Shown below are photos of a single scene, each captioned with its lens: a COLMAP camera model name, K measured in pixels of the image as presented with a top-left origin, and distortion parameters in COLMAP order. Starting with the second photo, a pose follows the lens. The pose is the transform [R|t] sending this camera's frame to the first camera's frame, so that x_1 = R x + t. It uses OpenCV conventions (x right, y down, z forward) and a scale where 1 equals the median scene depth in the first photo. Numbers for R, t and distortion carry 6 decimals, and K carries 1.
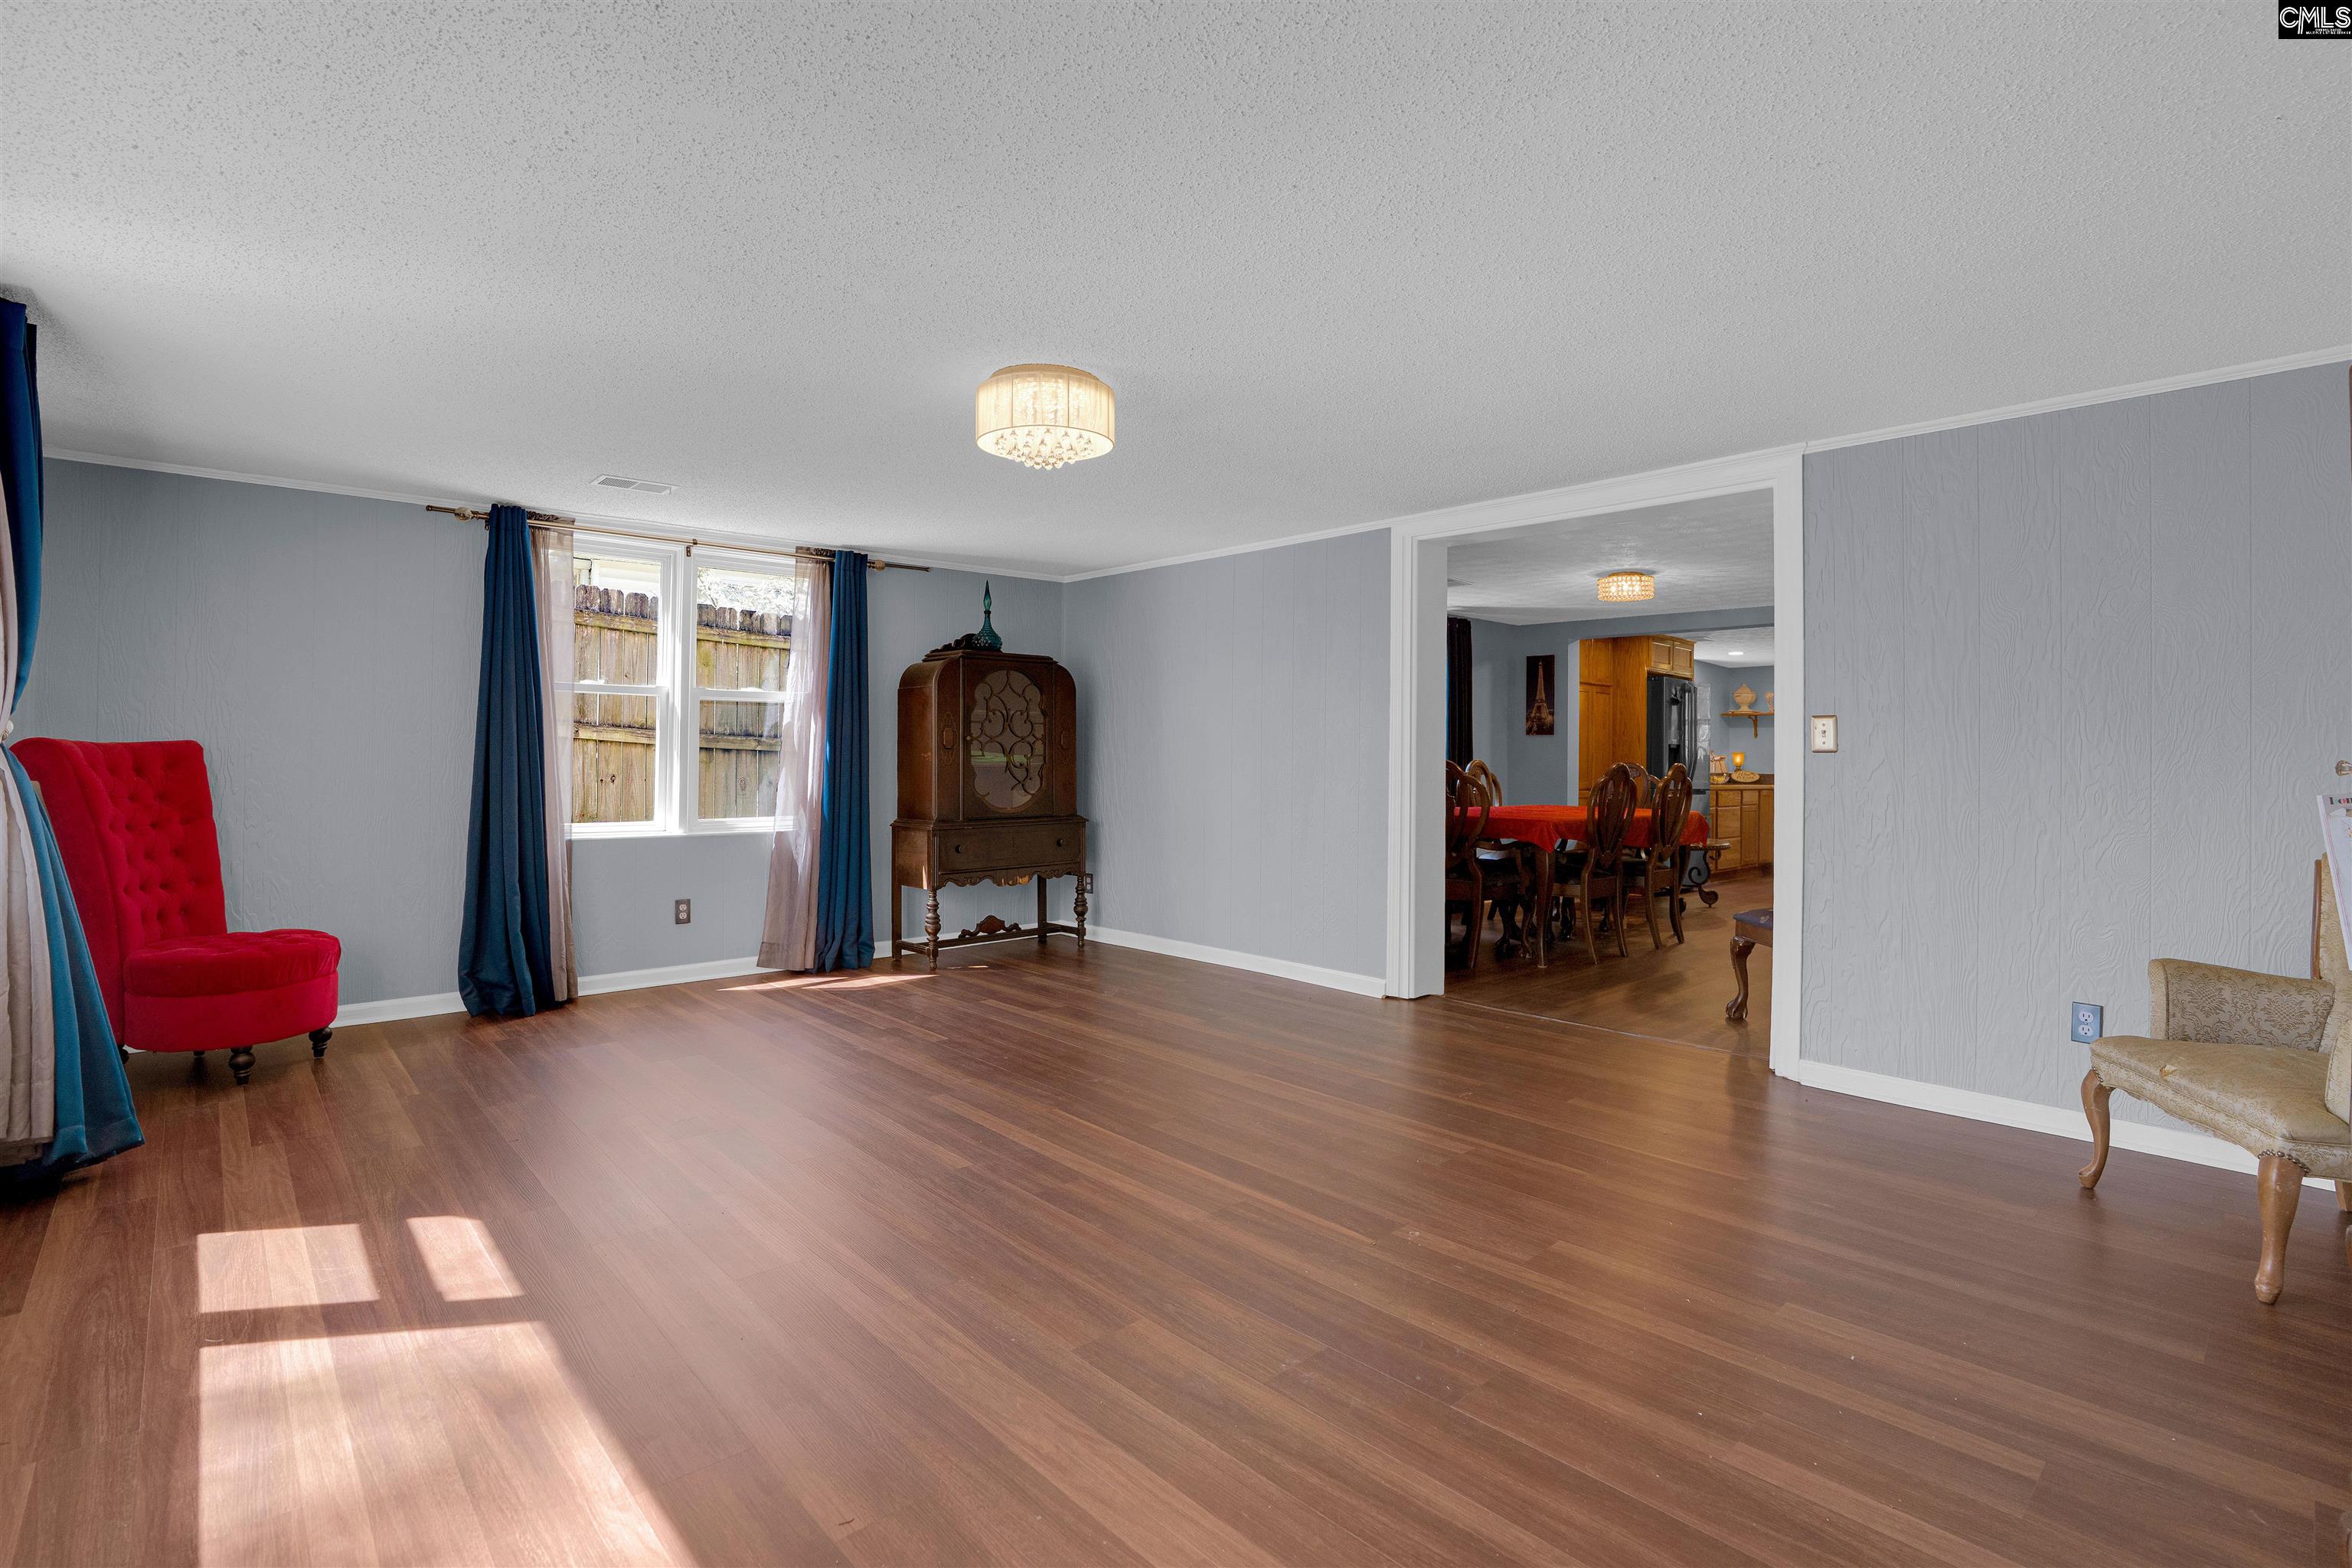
lens RADIAL K [[1150.6, 0, 1187.1], [0, 1150.6, 720.9], [0, 0, 1]] dist [-0.001577, -0.000178]
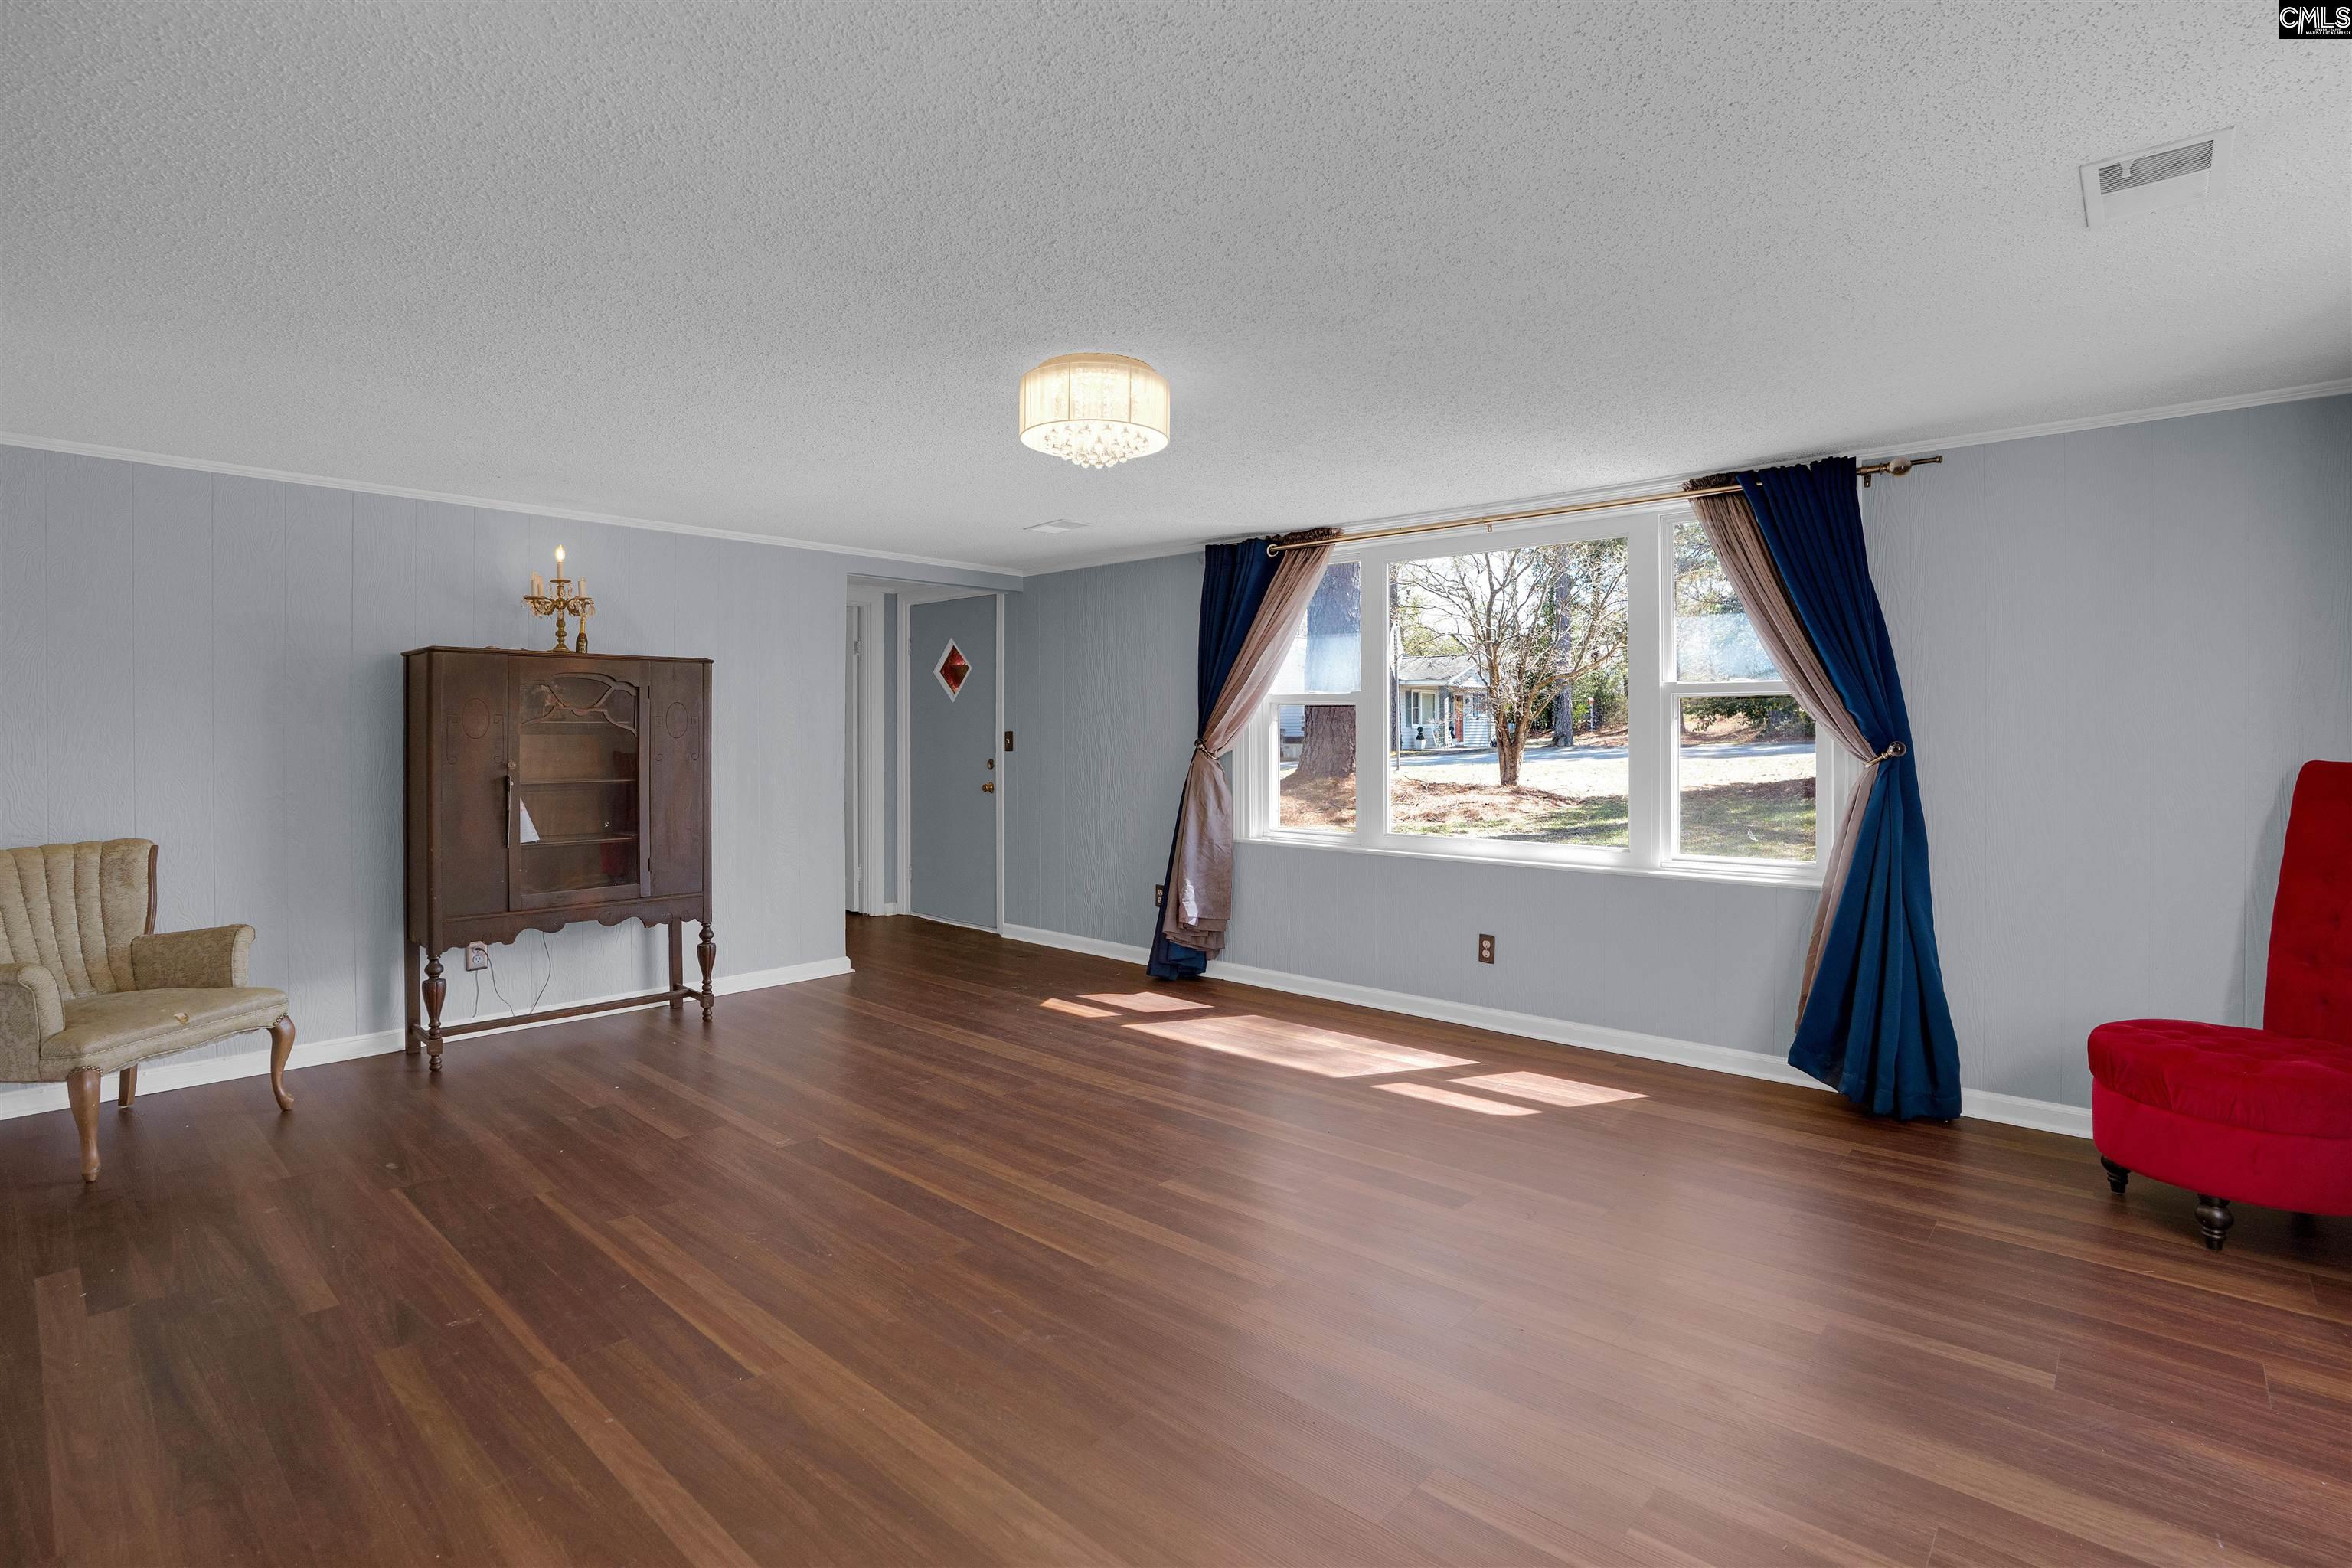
lens RADIAL K [[1150.6, 0, 1187.1], [0, 1150.6, 720.9], [0, 0, 1]] dist [-0.001577, -0.000178]
pose [[-0.996411, -0.003210, -0.084585, -0.129449], [-0.000765, 0.999581, -0.028930, 0.010208], [0.084642, -0.028762, -0.995996, 2.083324]]
